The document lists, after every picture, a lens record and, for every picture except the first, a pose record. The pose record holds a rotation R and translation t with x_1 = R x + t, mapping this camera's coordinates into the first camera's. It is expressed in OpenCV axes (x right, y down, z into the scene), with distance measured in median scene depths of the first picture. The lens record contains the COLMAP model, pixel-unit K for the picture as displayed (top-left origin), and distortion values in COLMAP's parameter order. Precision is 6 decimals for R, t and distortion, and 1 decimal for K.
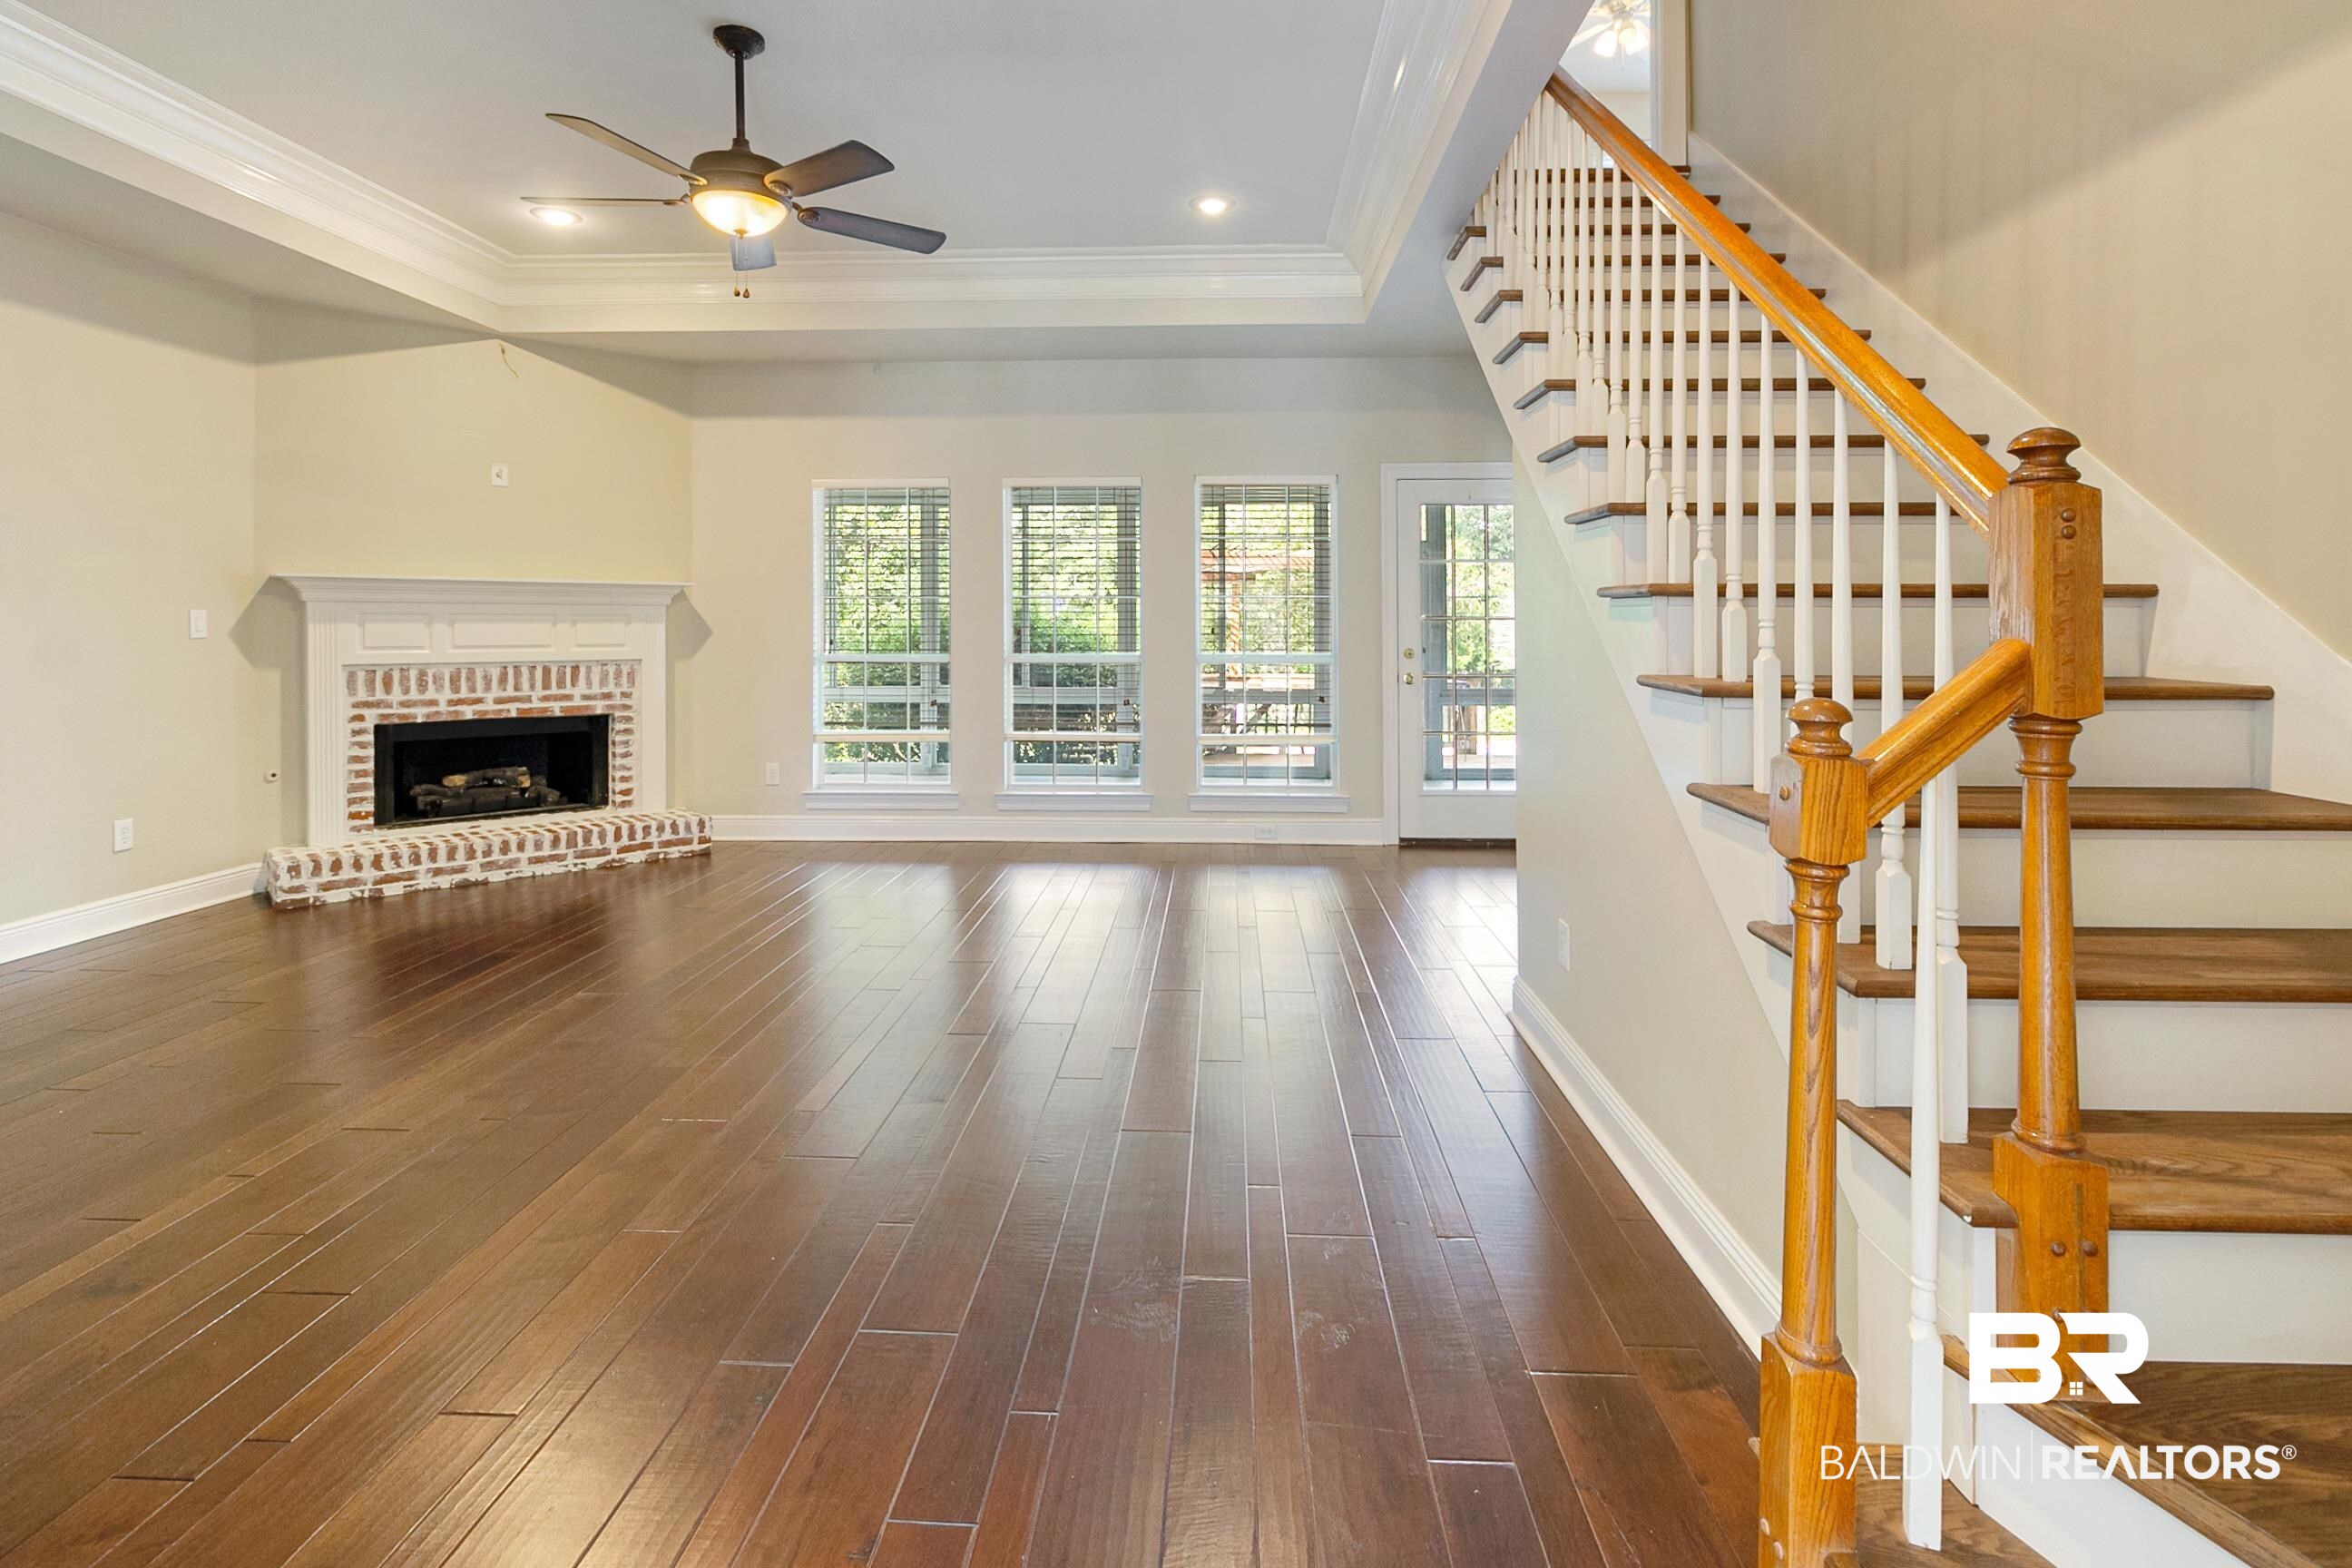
lens RADIAL K [[1137.6, 0, 1195.6], [0, 1137.6, 610.7], [0, 0, 1]] dist [0.003564, -0.001761]
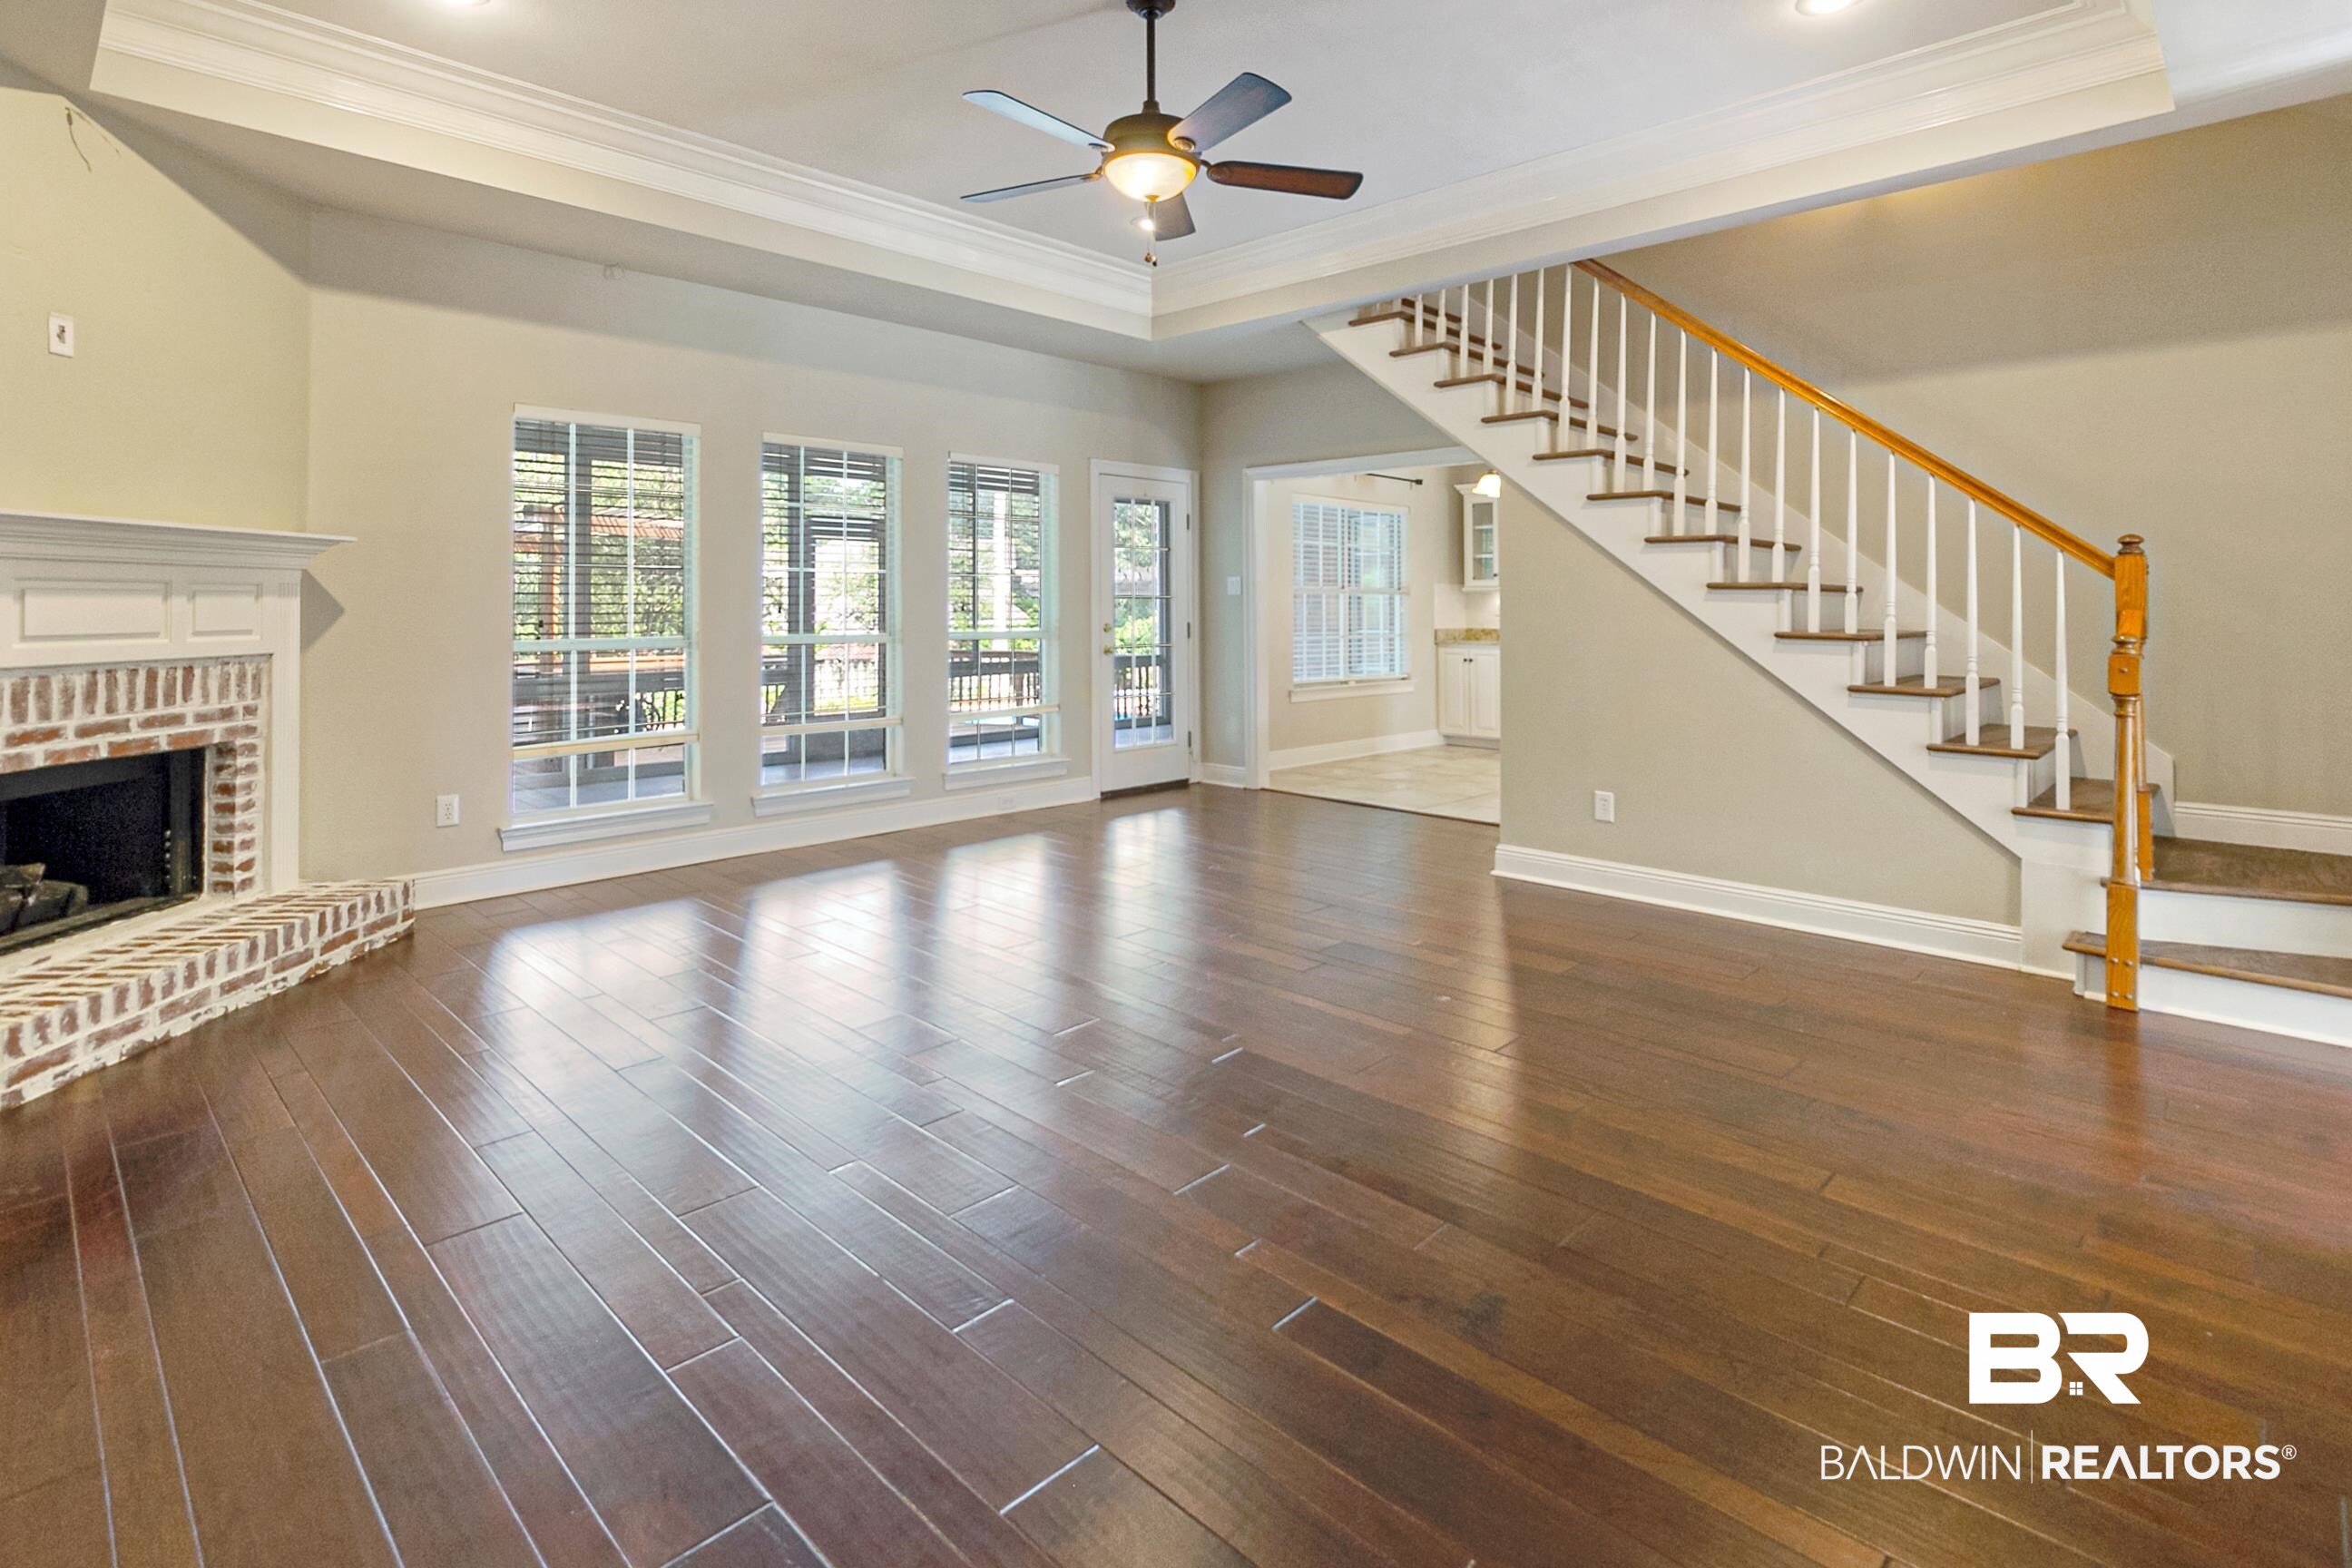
lens RADIAL K [[1137.6, 0, 1191.6], [0, 1137.6, 572.9], [0, 0, 1]] dist [0.003564, -0.001761]
pose [[0.665753, 0.022436, 0.745835, -0.655869], [-0.013202, 0.999746, -0.018289, 0.002498], [-0.746055, 0.002329, 0.665880, 0.199755]]
